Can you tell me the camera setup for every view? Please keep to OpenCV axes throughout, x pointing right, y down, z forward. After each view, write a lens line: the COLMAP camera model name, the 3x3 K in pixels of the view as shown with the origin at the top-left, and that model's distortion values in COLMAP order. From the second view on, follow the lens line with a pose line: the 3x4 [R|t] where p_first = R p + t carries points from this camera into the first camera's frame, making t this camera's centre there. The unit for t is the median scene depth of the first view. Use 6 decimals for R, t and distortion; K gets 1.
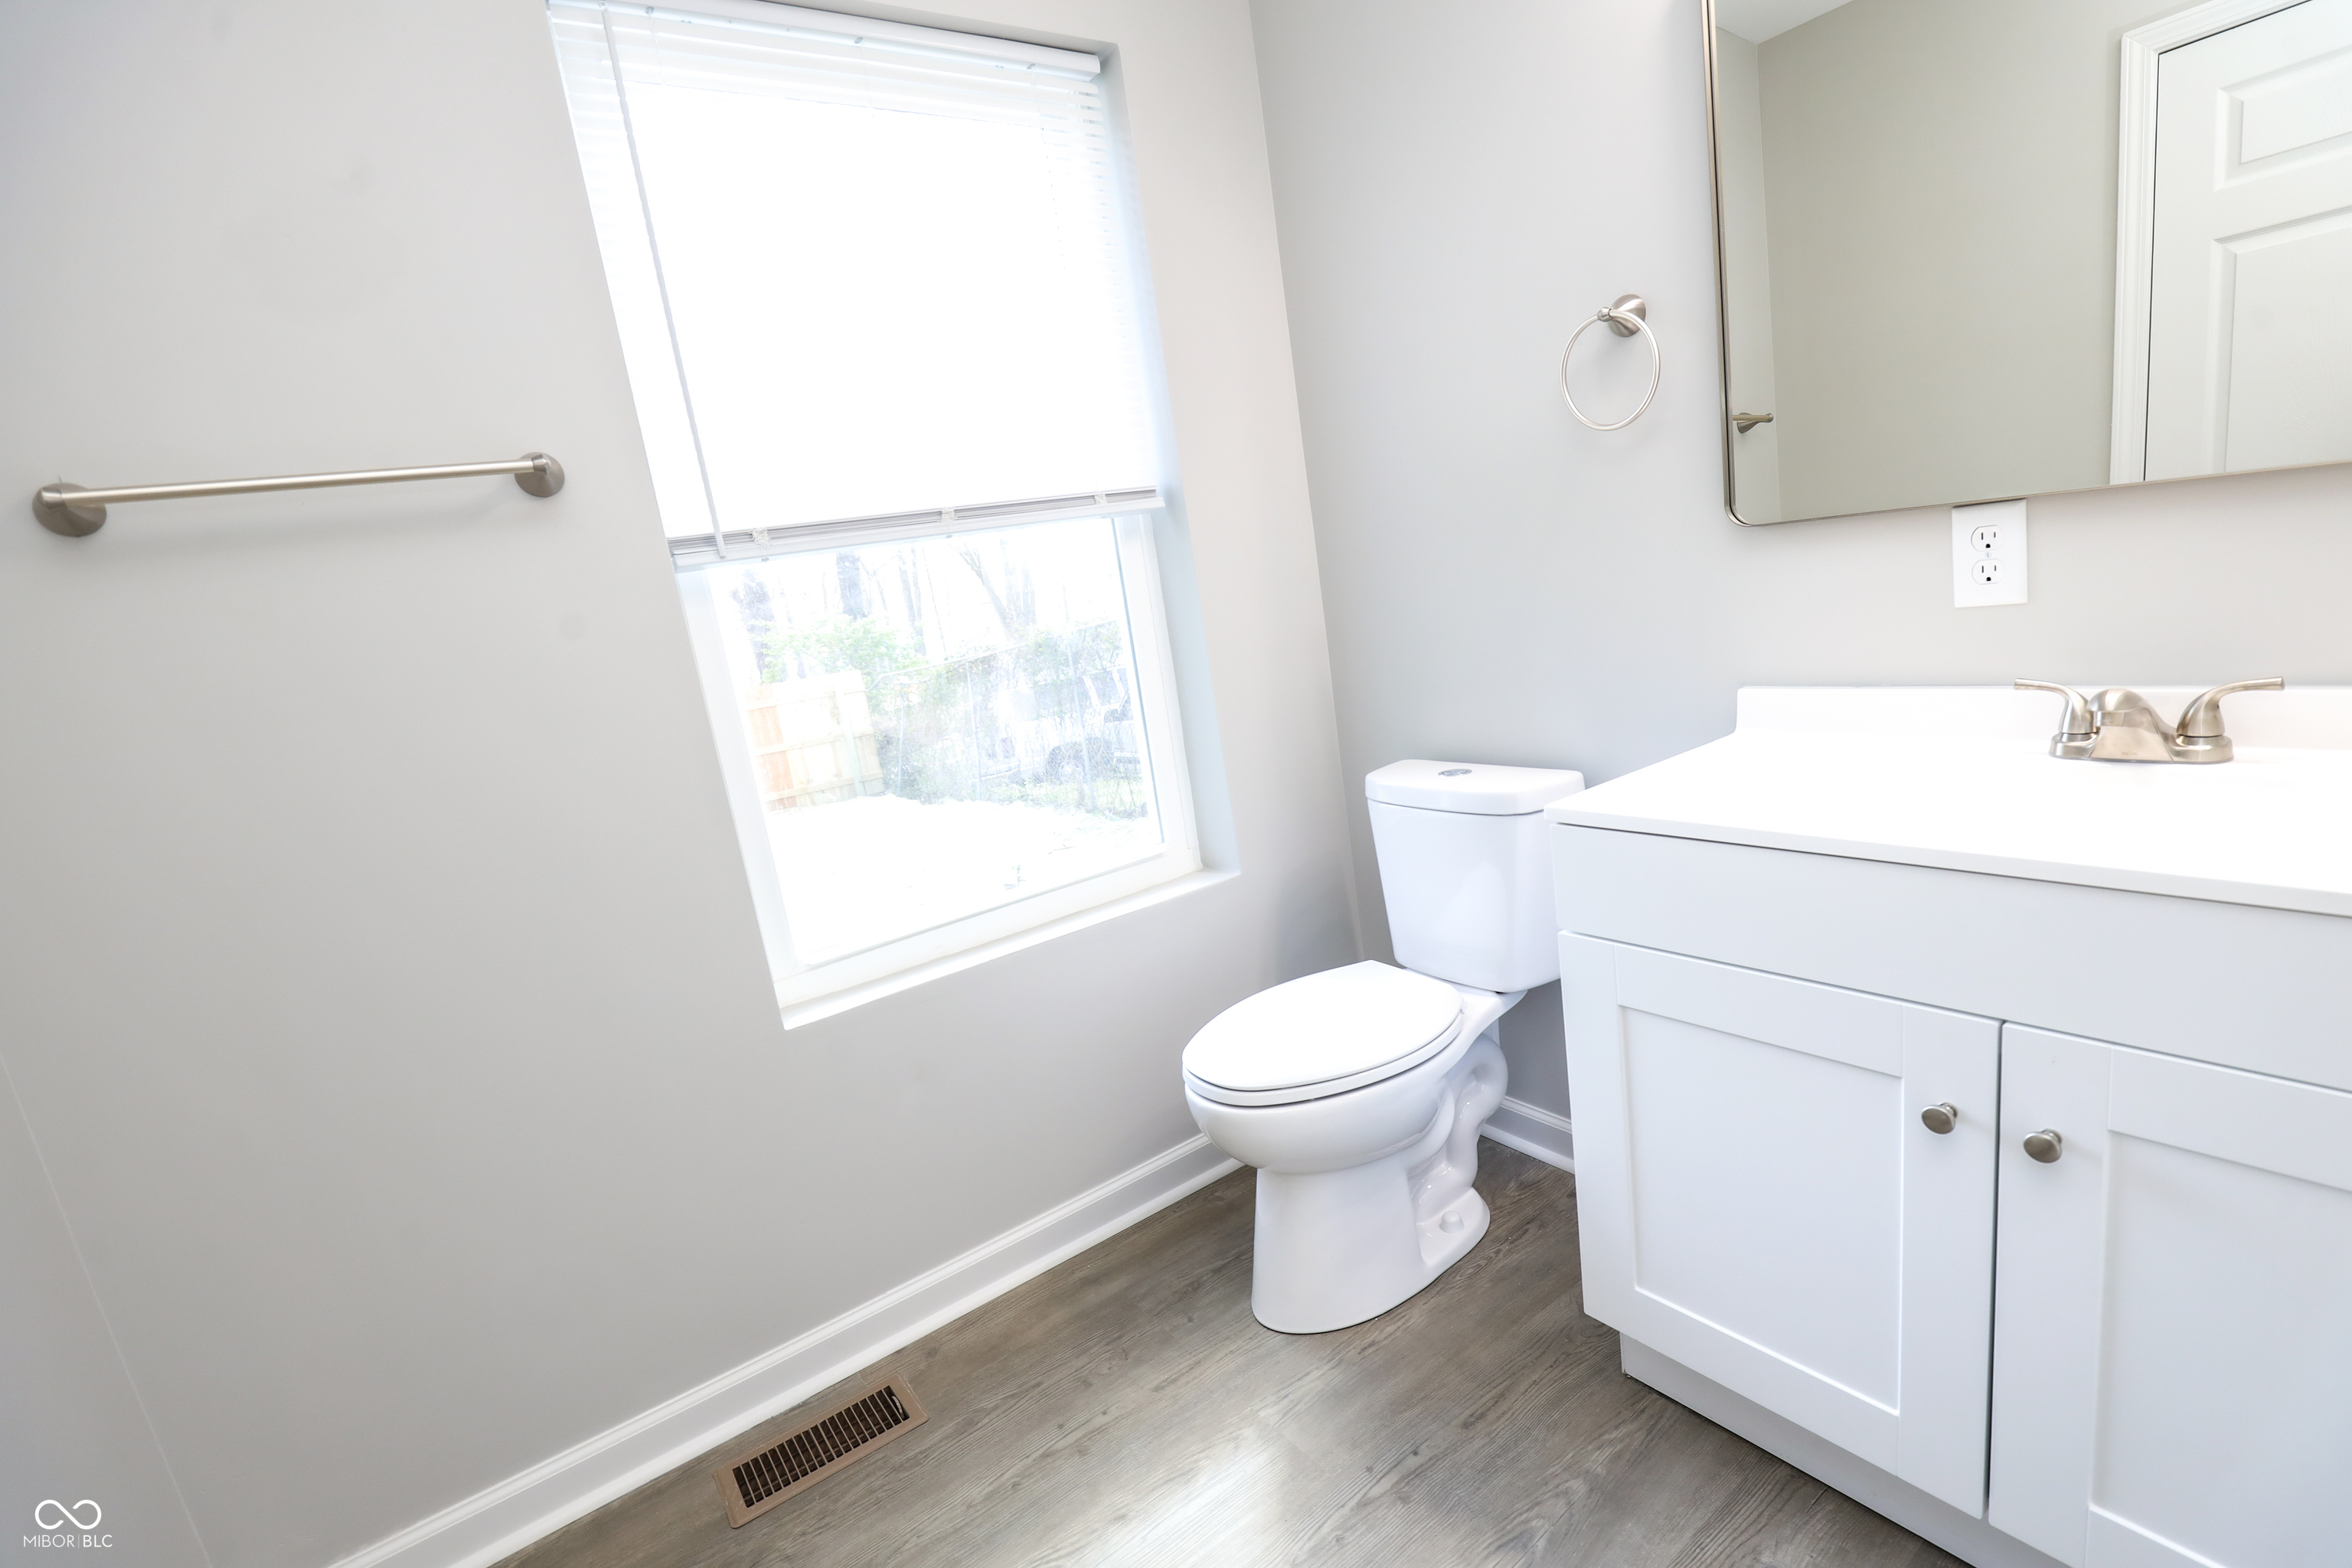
lens RADIAL K [[1080.2, 0, 1174.3], [0, 1080.2, 805.7], [0, 0, 1]] dist [-0.022519, 0.000665]
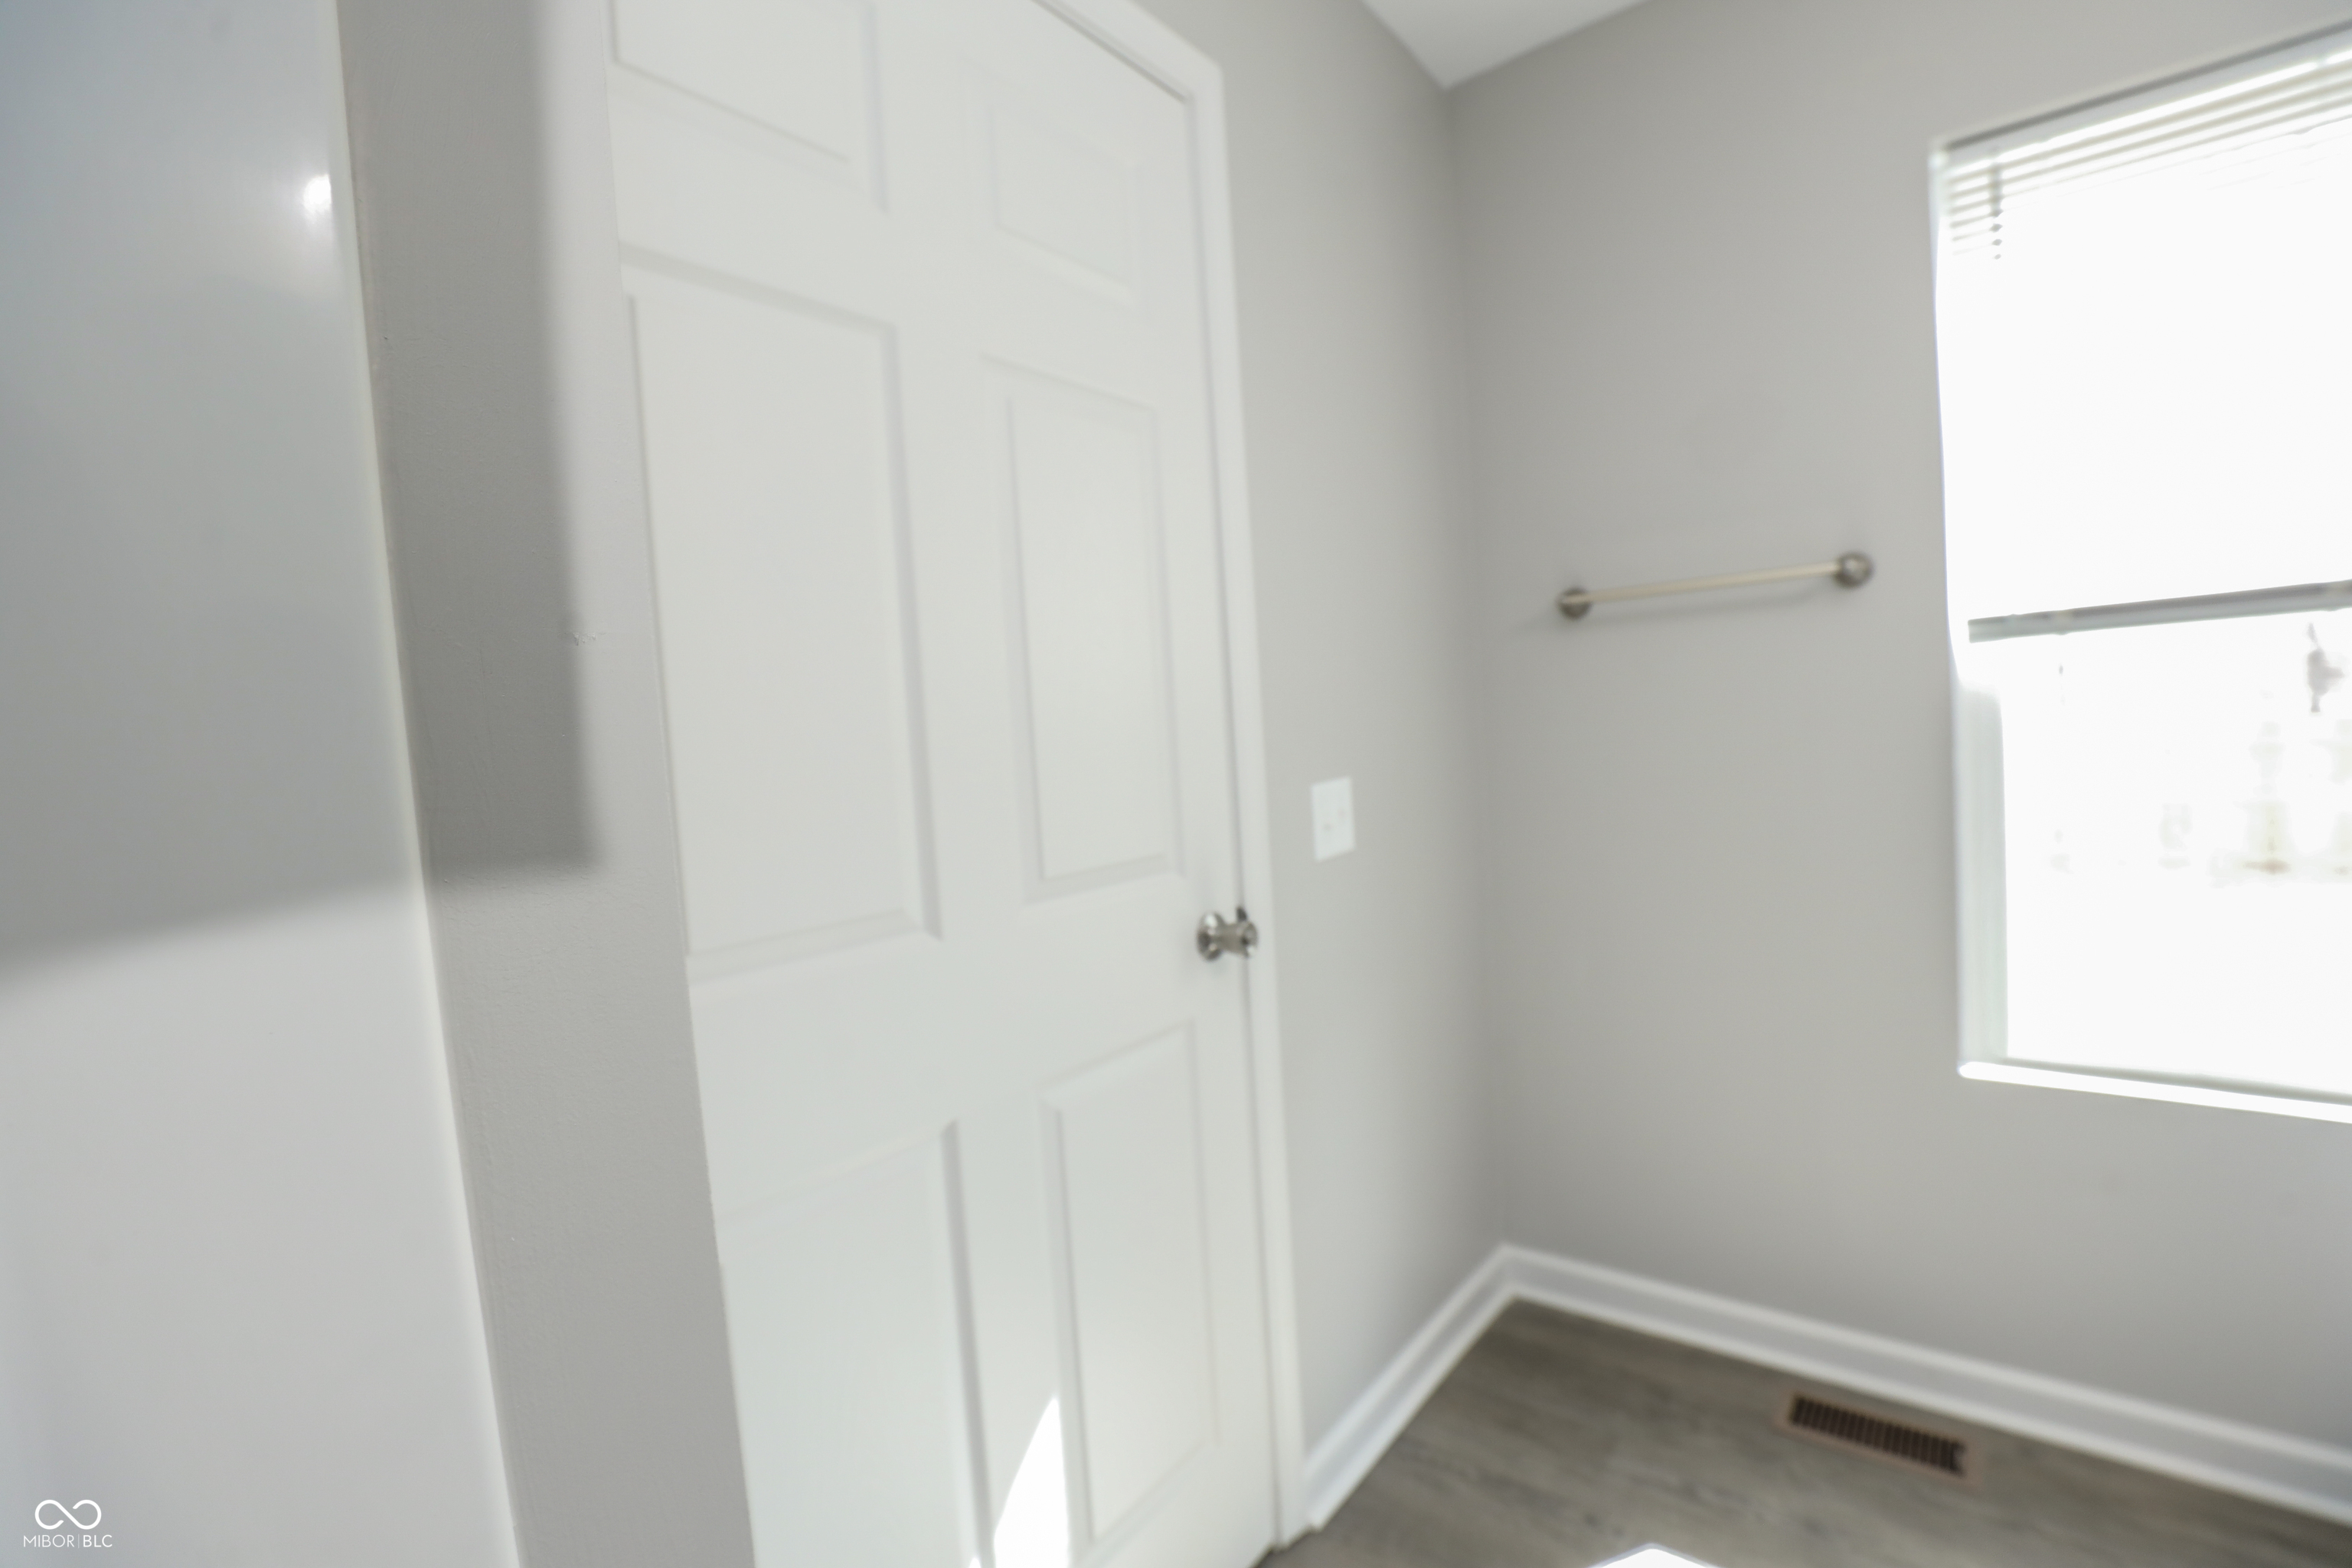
lens RADIAL K [[1080.2, 0, 1169.0], [0, 1080.2, 775.1], [0, 0, 1]] dist [-0.022519, 0.000665]
pose [[0.281065, 0.178037, -0.943030, 0.409814], [-0.167580, 0.976649, 0.134437, -0.103481], [0.944944, 0.120247, 0.304337, -0.118387]]
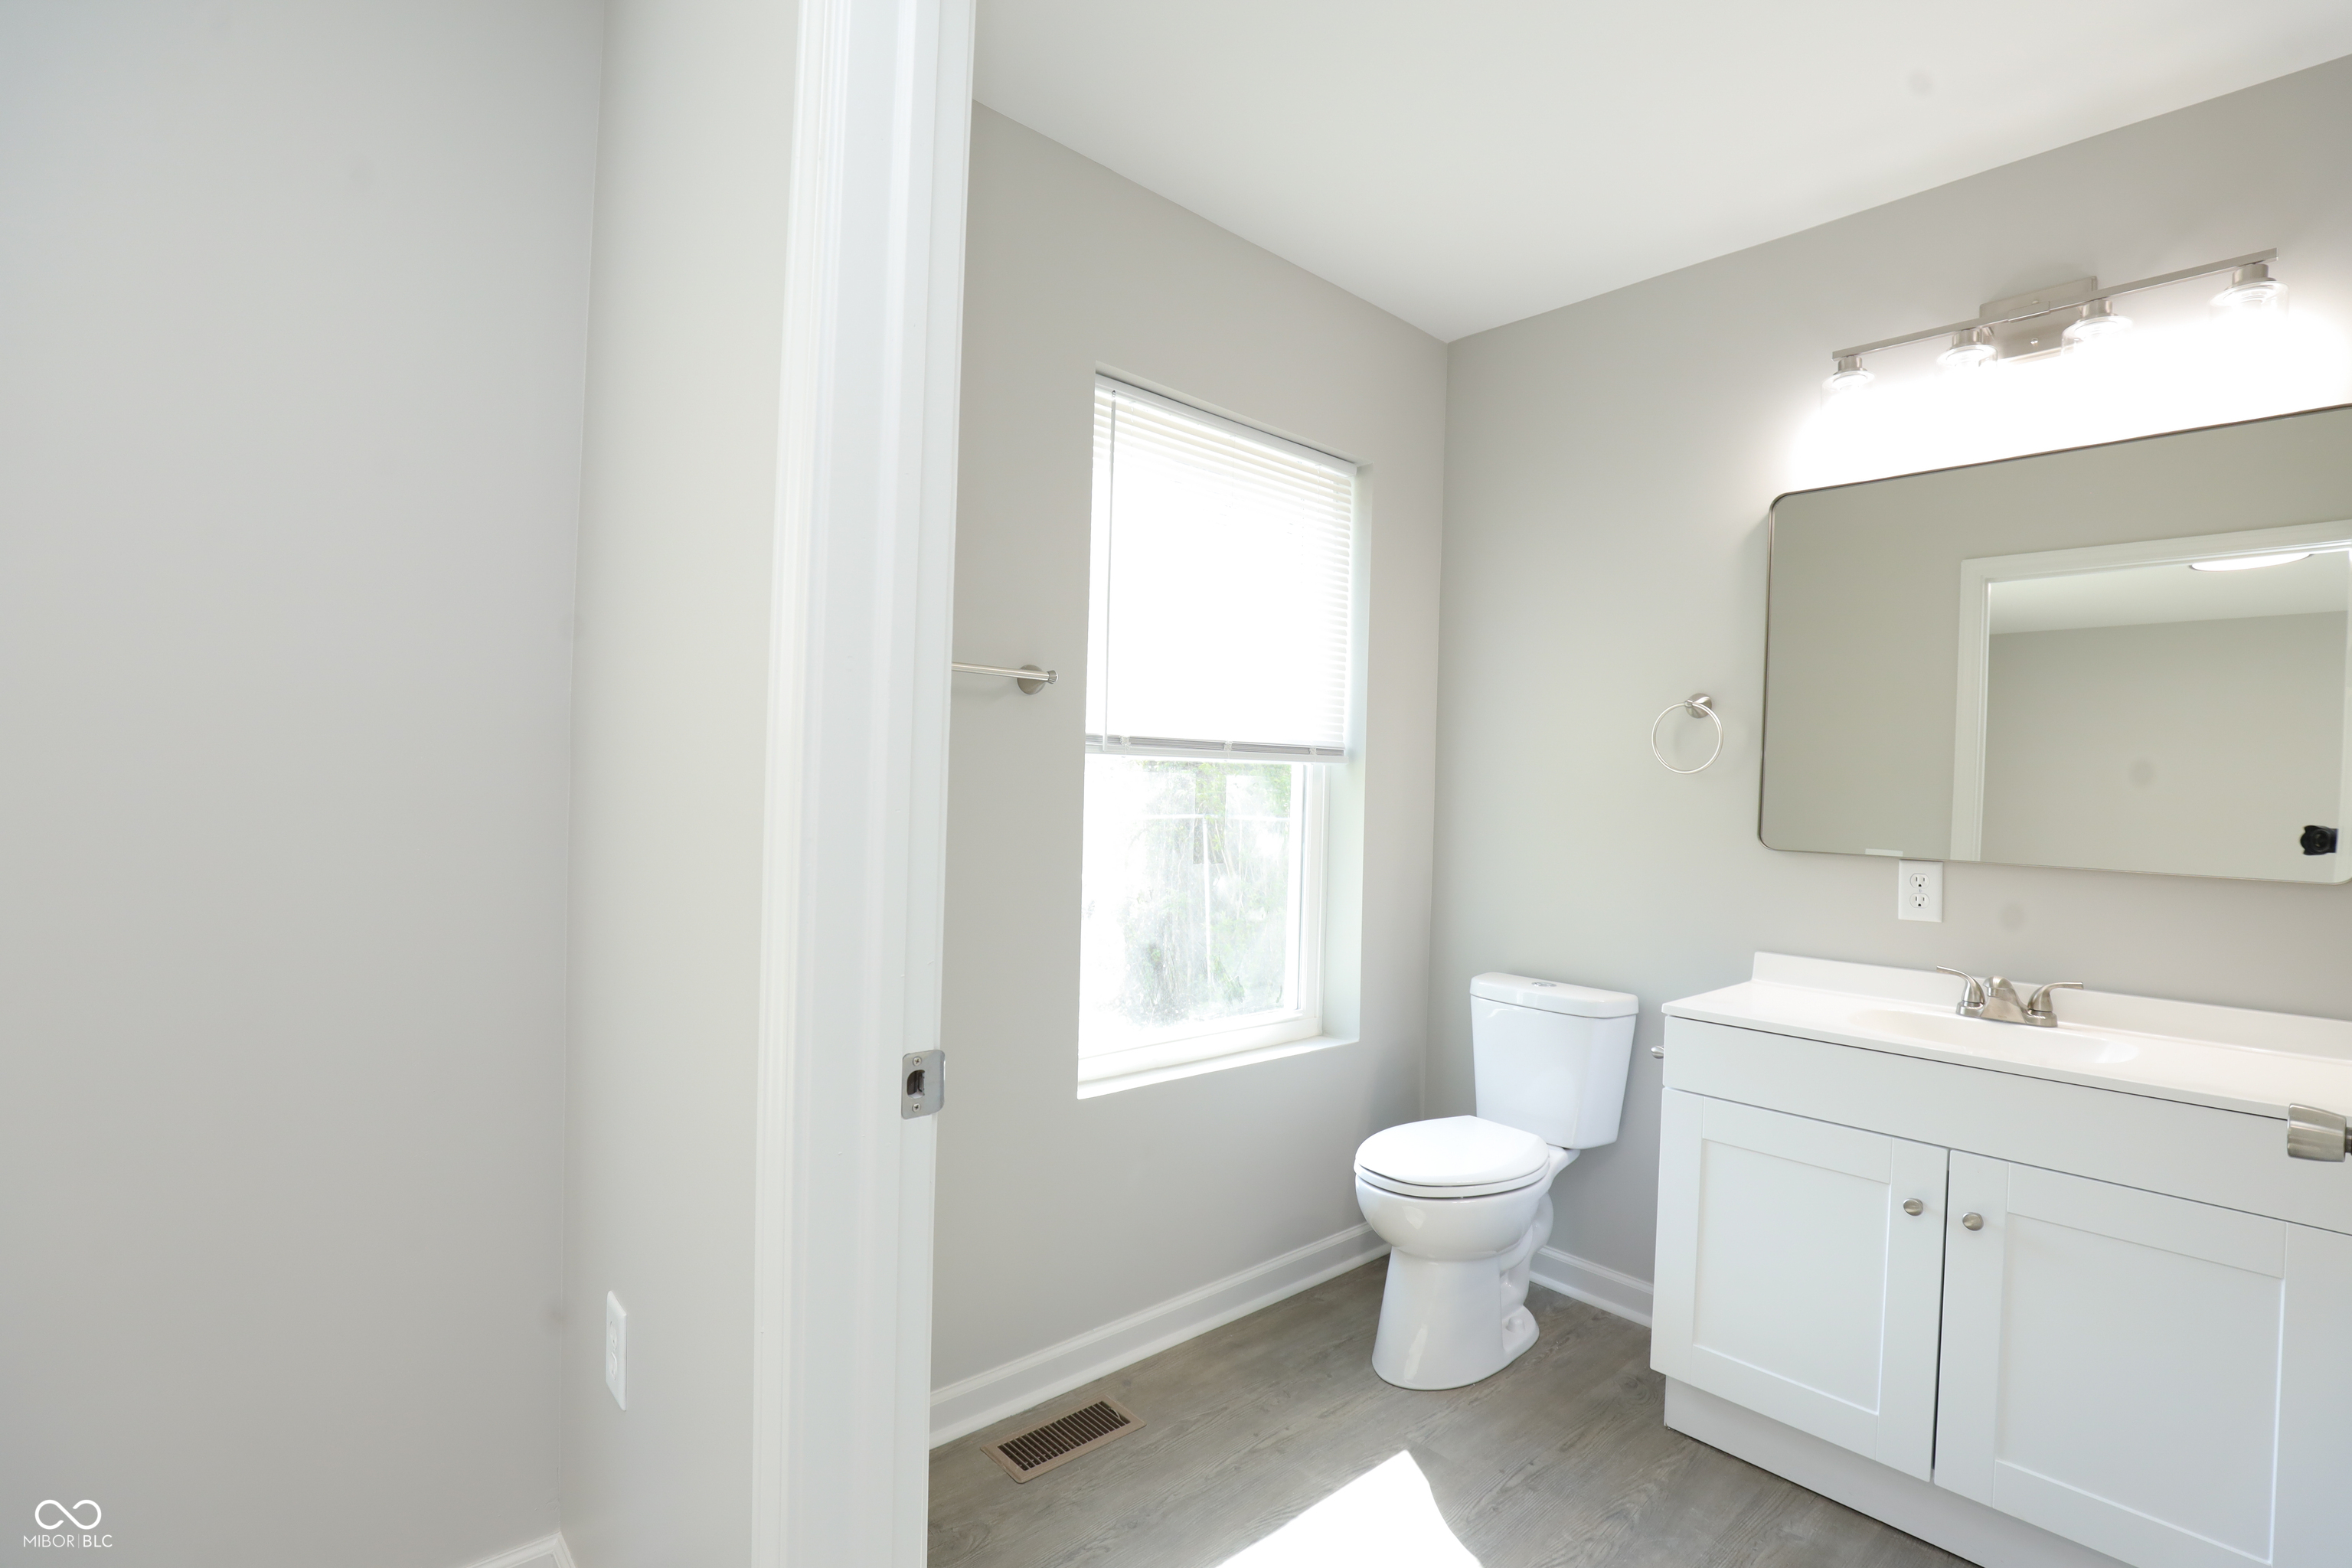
lens RADIAL K [[1080.2, 0, 1175.4], [0, 1080.2, 801.7], [0, 0, 1]] dist [-0.022519, 0.000665]
pose [[0.979295, 0.169936, 0.110015, -0.507852], [-0.144323, 0.967156, -0.209238, 0.128763], [-0.141958, 0.189028, 0.971656, -0.425229]]
